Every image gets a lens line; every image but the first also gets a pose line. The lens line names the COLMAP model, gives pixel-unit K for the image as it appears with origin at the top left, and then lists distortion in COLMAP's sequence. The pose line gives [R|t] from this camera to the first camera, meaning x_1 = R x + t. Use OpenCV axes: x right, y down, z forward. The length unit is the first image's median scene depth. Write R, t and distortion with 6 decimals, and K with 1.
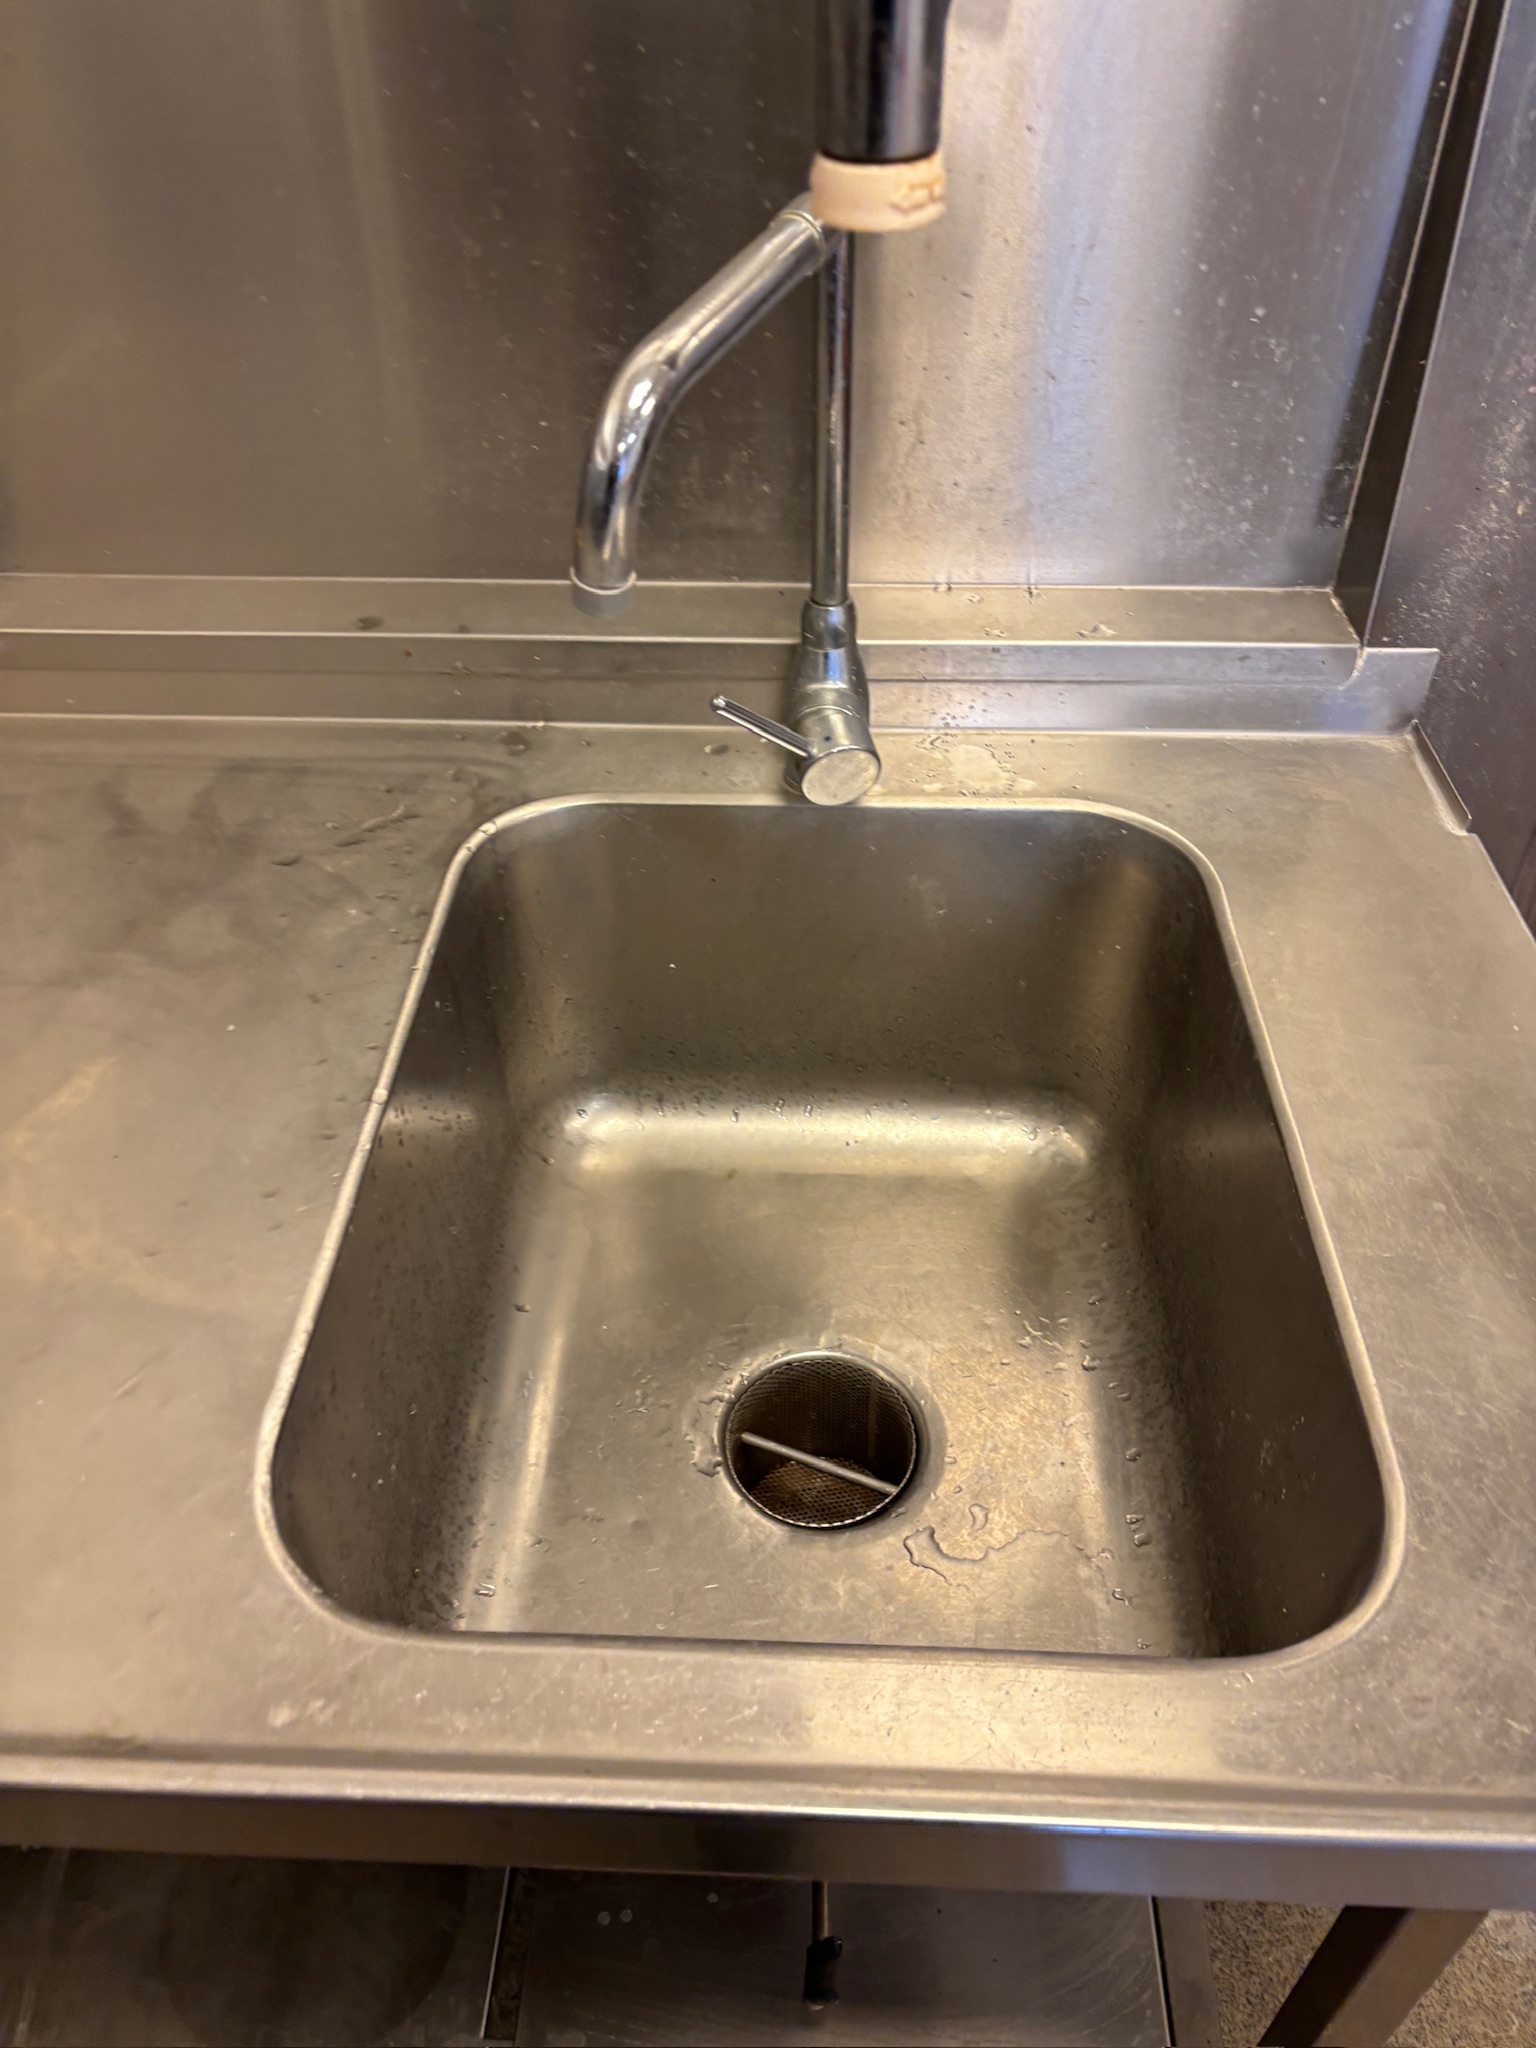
lens RADIAL K [[1537.9, 0, 767.3], [0, 1537.9, 1032.9], [0, 0, 1]] dist [0.031116, -0.054214]
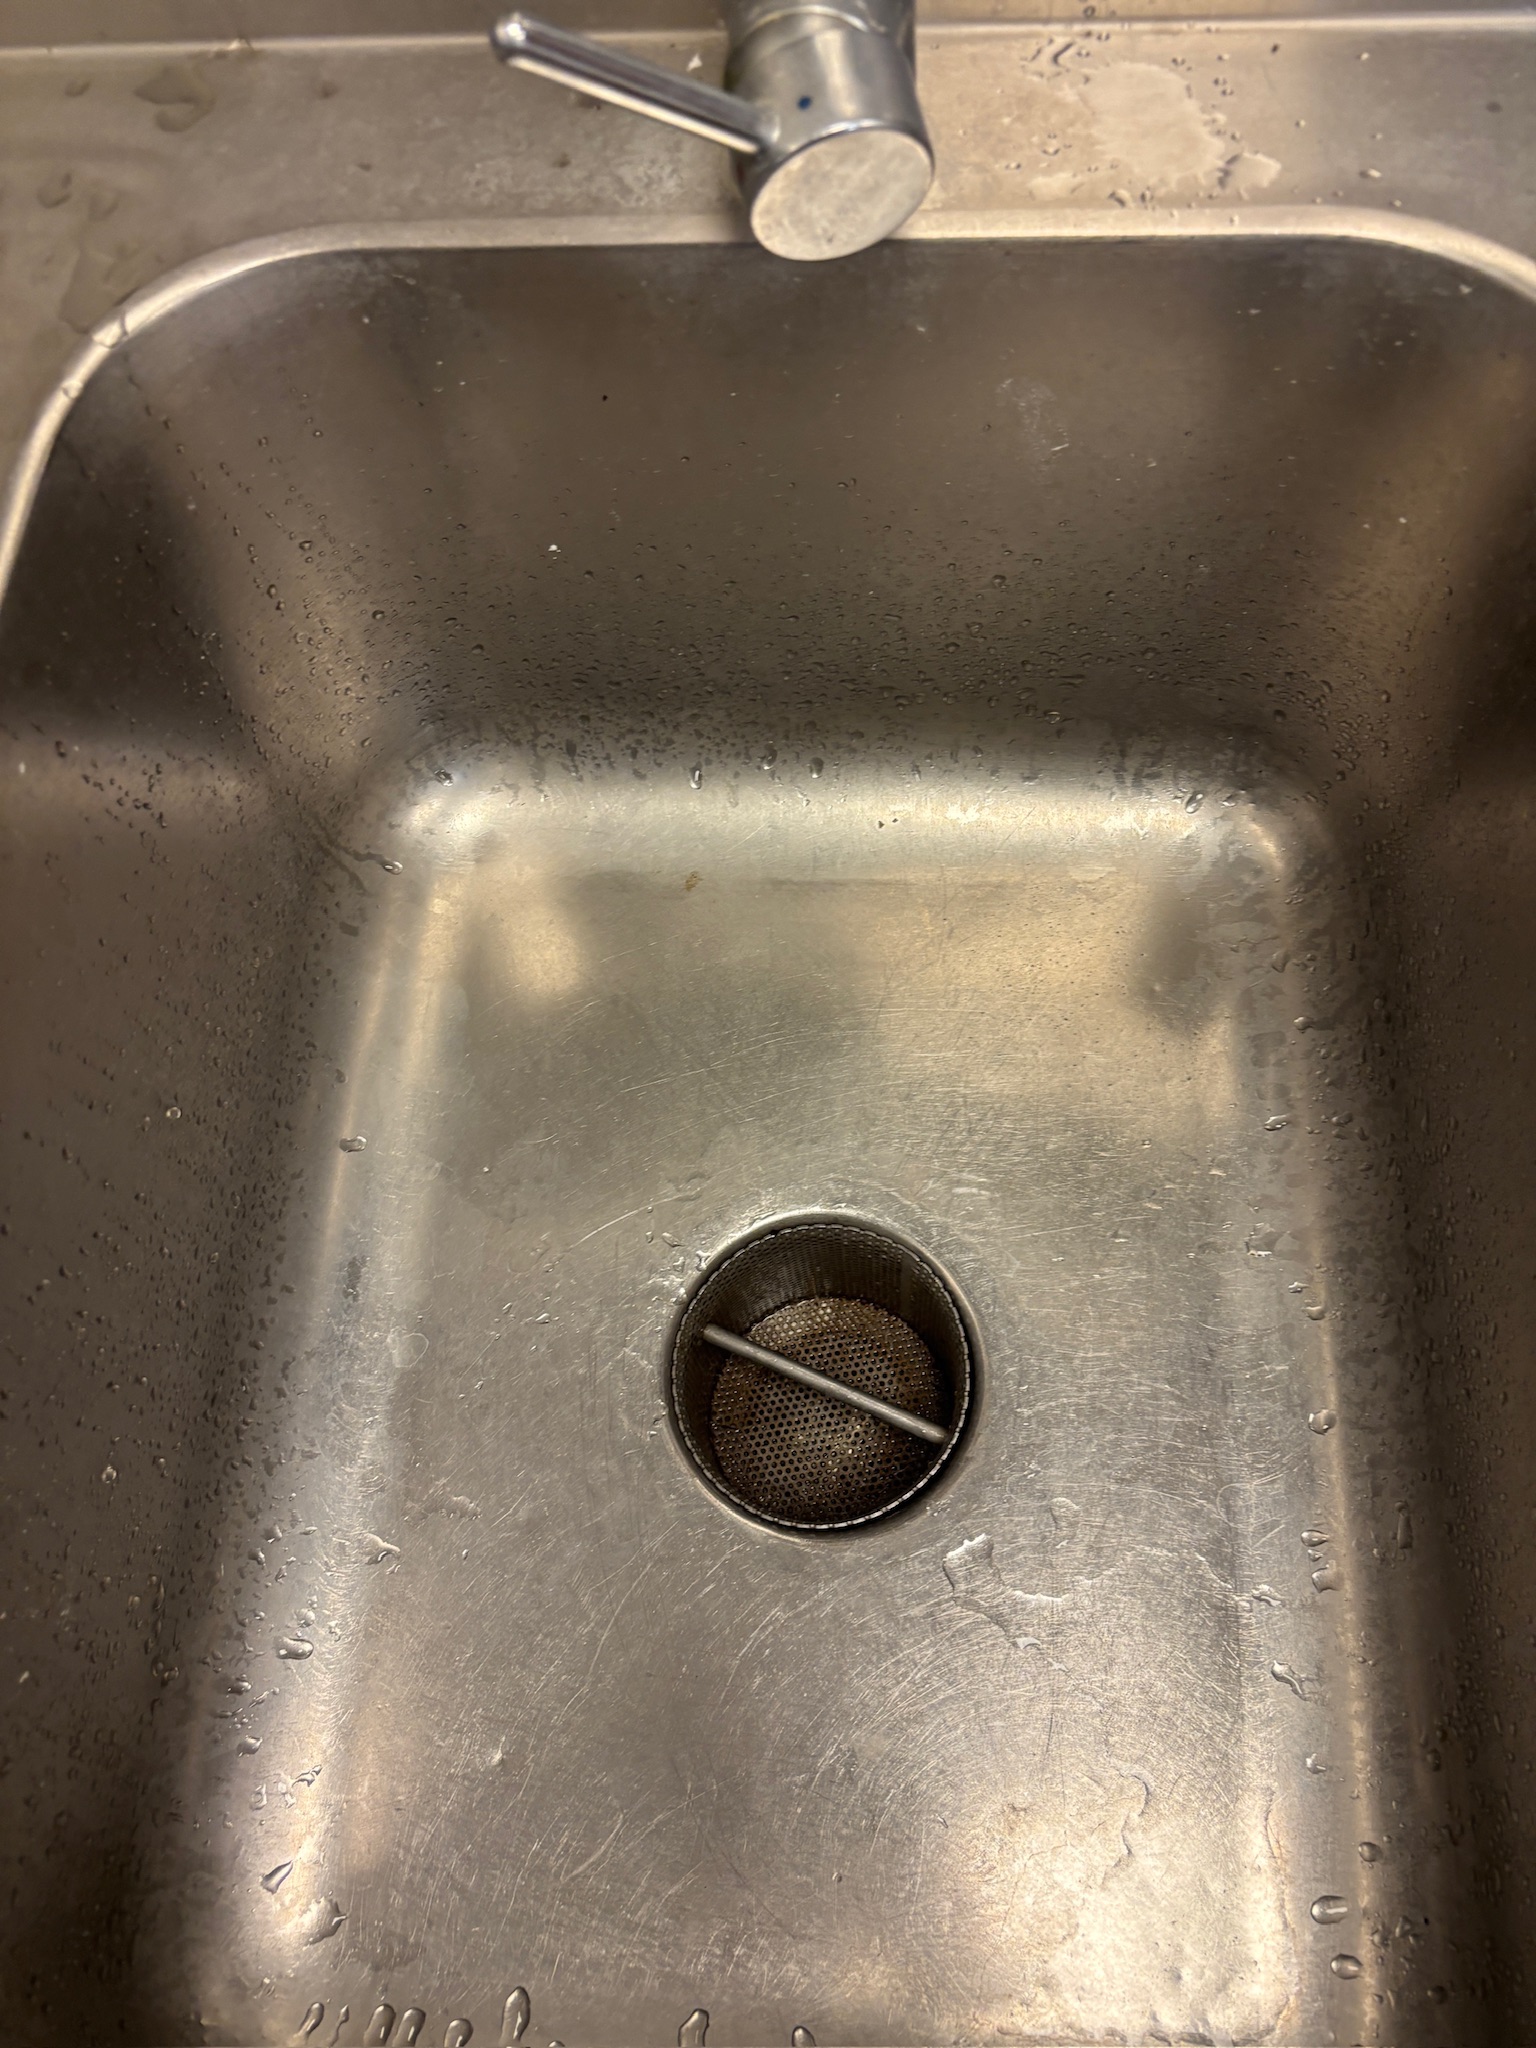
lens RADIAL K [[1537.9, 0, 767.3], [0, 1537.9, 1032.9], [0, 0, 1]] dist [0.031116, -0.054214]
pose [[0.998051, -0.000919, -0.062389, 0.050352], [0.028166, 0.898855, 0.437340, -0.134534], [0.055676, -0.438245, 0.897129, 0.465133]]
